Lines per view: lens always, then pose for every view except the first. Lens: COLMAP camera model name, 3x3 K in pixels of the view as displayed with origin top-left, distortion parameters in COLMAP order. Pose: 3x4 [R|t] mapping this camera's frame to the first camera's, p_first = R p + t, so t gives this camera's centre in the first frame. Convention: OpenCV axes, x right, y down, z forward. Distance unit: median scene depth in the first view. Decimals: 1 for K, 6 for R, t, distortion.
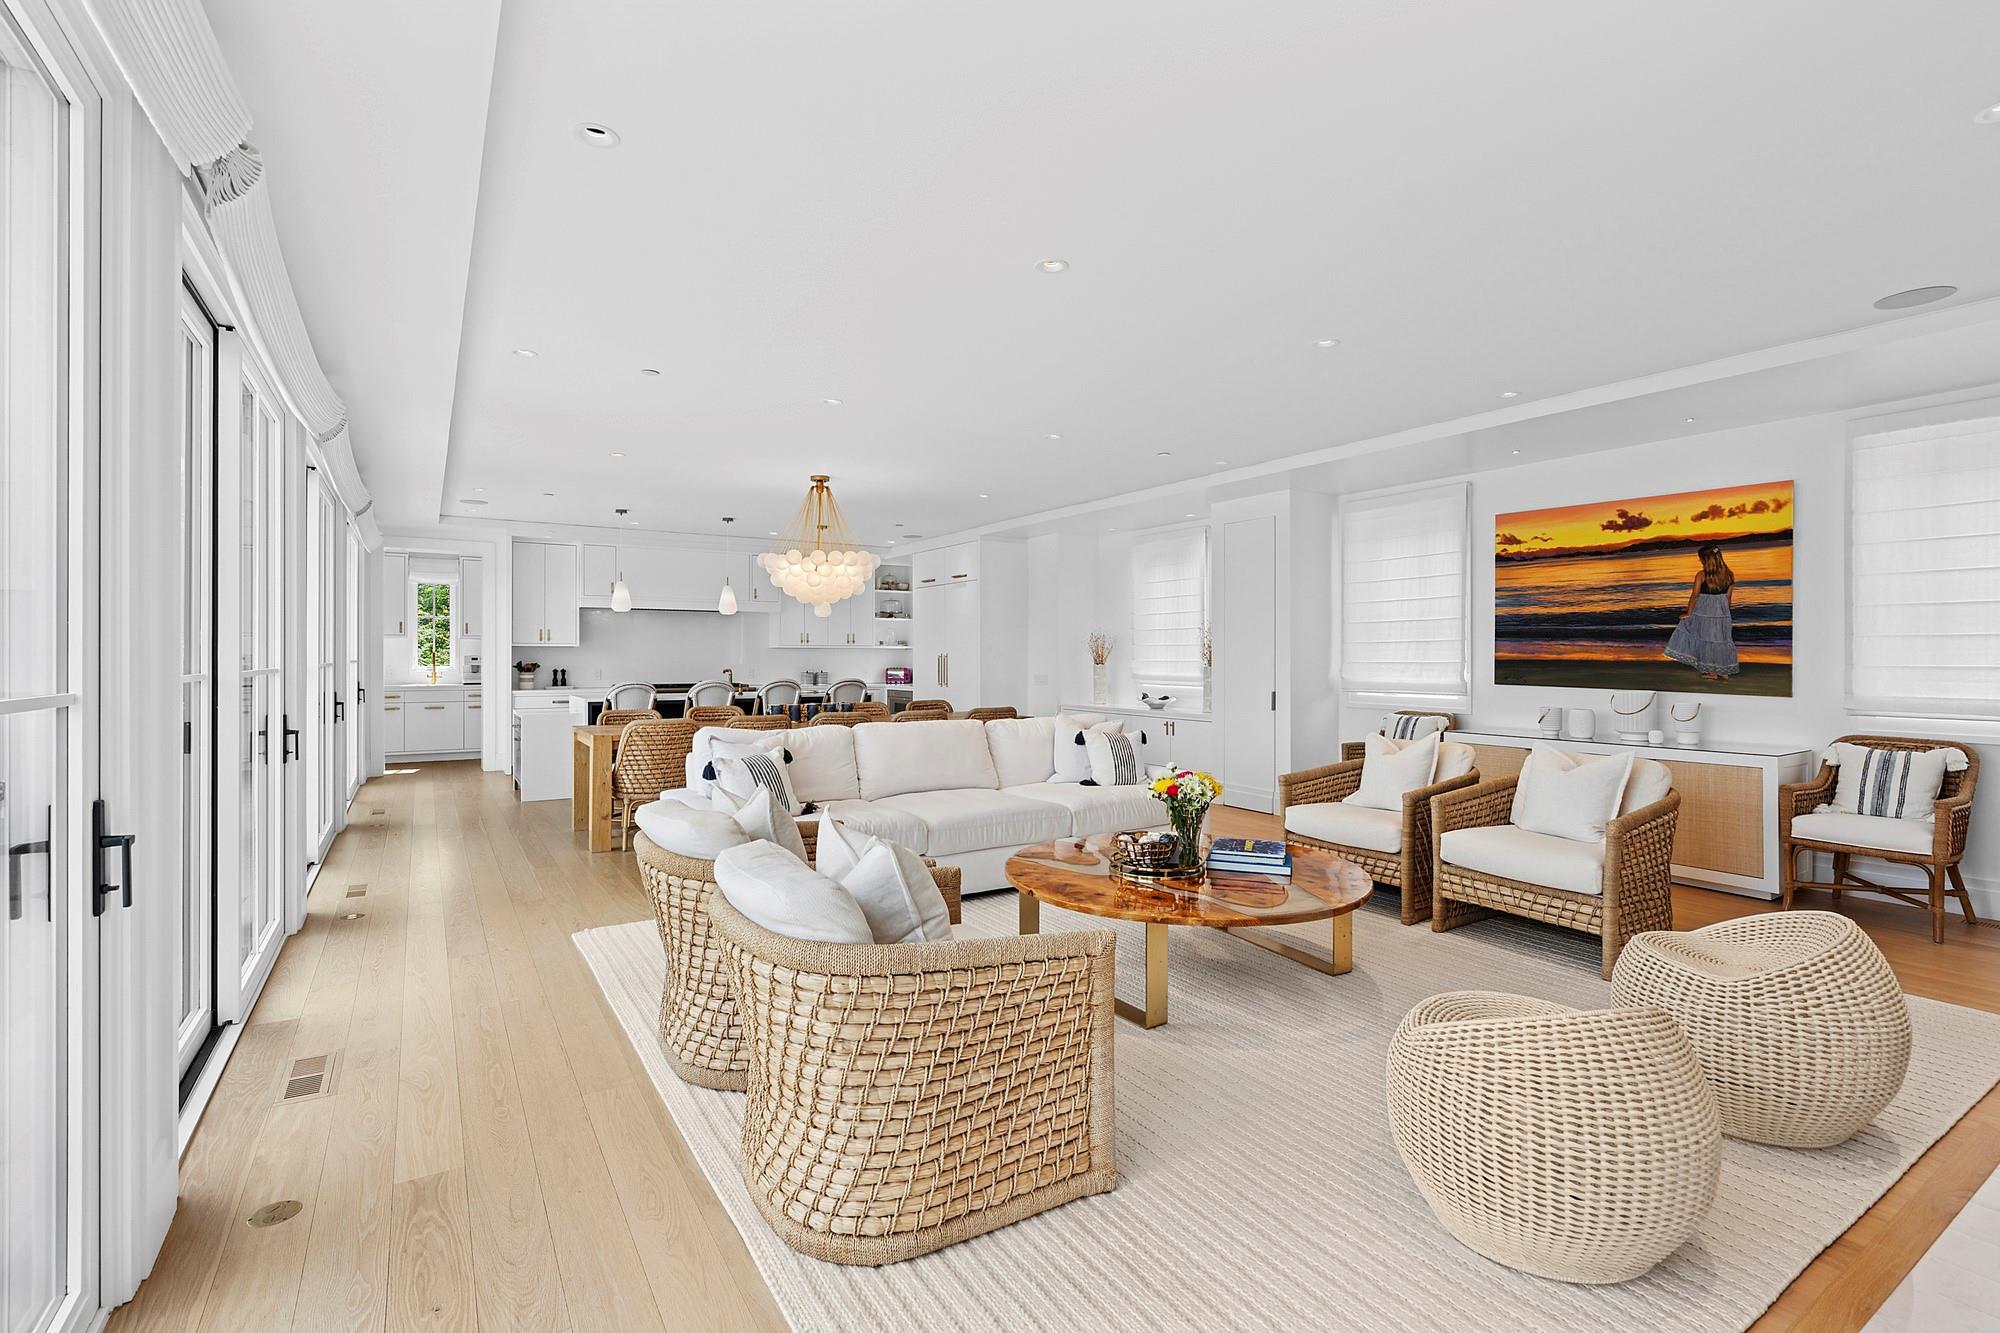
lens RADIAL K [[919.4, 0, 1001.1], [0, 919.4, 665.8], [0, 0, 1]] dist [0.003447, 0.000982]
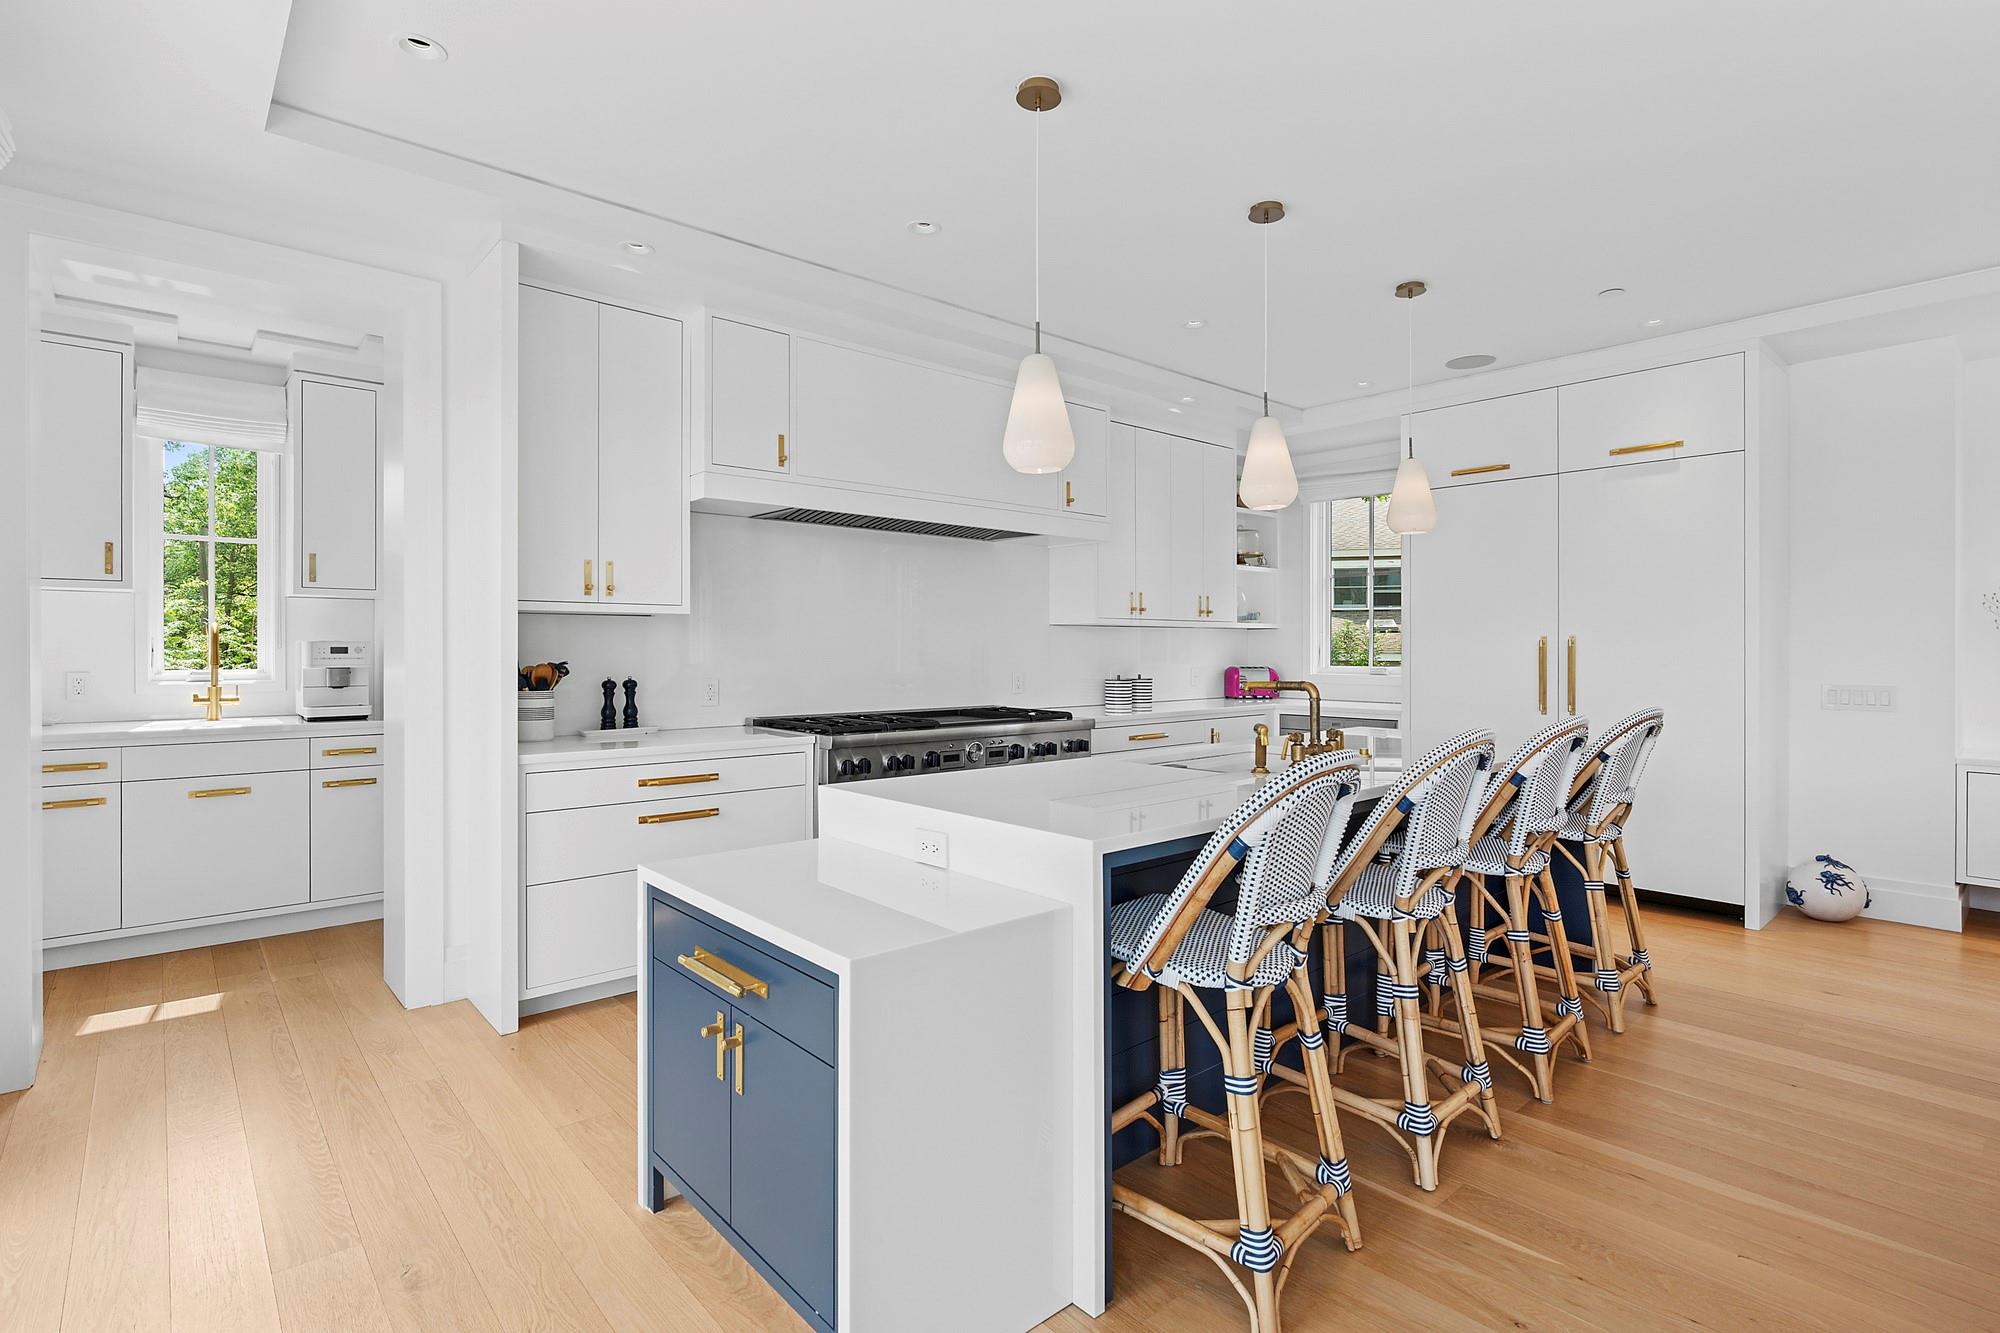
lens RADIAL K [[966.4, 0, 997.4], [0, 966.4, 650.3], [0, 0, 1]] dist [-0.005929, -0.000360]
pose [[0.987775, -0.004029, 0.155837, -0.395793], [0.004793, 0.999978, -0.004531, -0.005102], [-0.155815, 0.005222, 0.987772, 0.617579]]
